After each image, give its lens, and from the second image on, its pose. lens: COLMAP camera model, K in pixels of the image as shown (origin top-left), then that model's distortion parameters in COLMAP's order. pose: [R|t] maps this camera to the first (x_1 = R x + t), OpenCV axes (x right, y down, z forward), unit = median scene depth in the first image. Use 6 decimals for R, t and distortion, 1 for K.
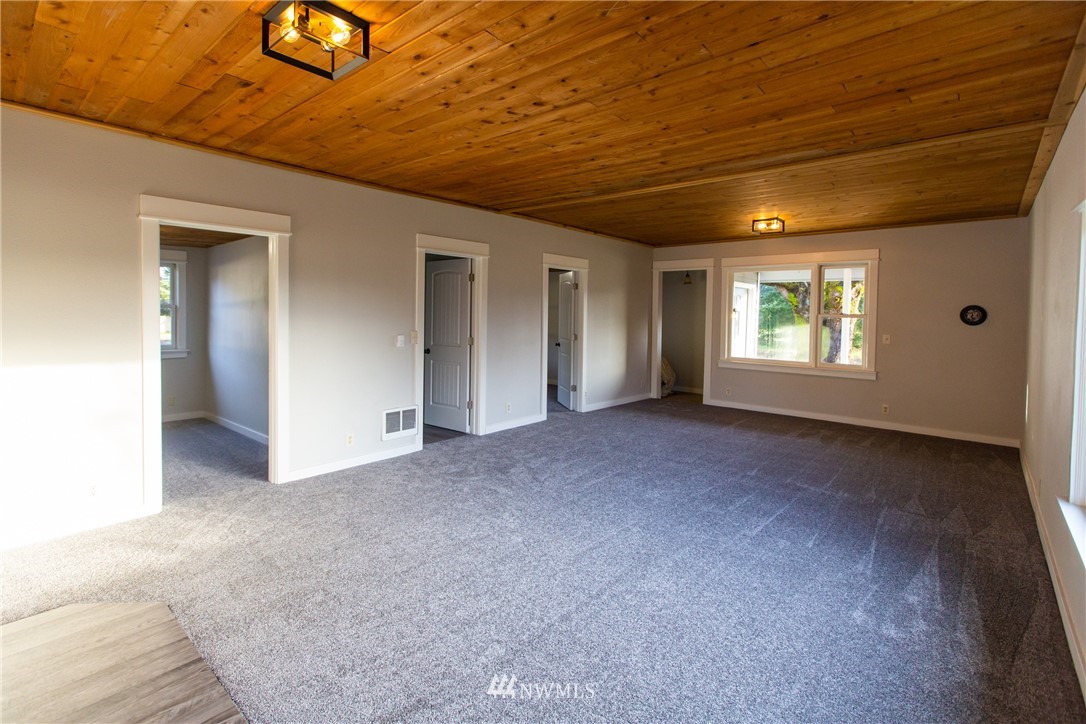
lens RADIAL K [[499.9, 0, 543.2], [0, 499.9, 322.6], [0, 0, 1]] dist [0.004722, -0.000218]
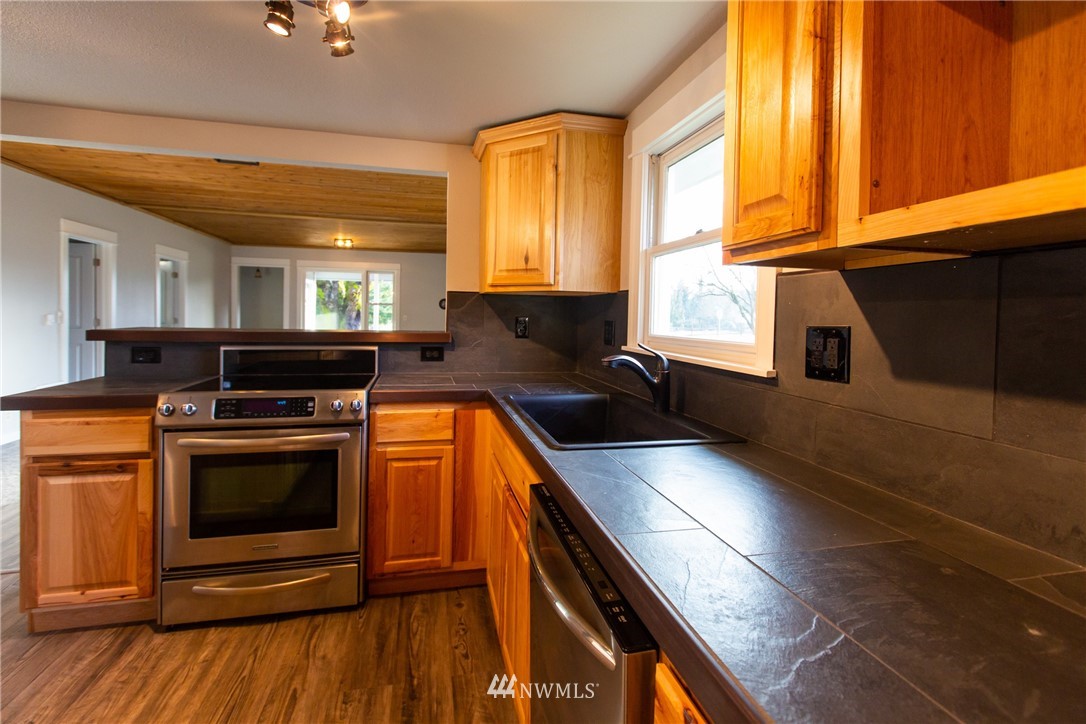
lens RADIAL K [[499.9, 0, 543.2], [0, 499.9, 322.6], [0, 0, 1]] dist [0.004722, -0.000218]
pose [[0.575802, -0.019653, 0.817353, -0.379763], [0.013392, 0.999804, 0.014605, 0.027705], [-0.817480, 0.002537, 0.575952, -0.312866]]
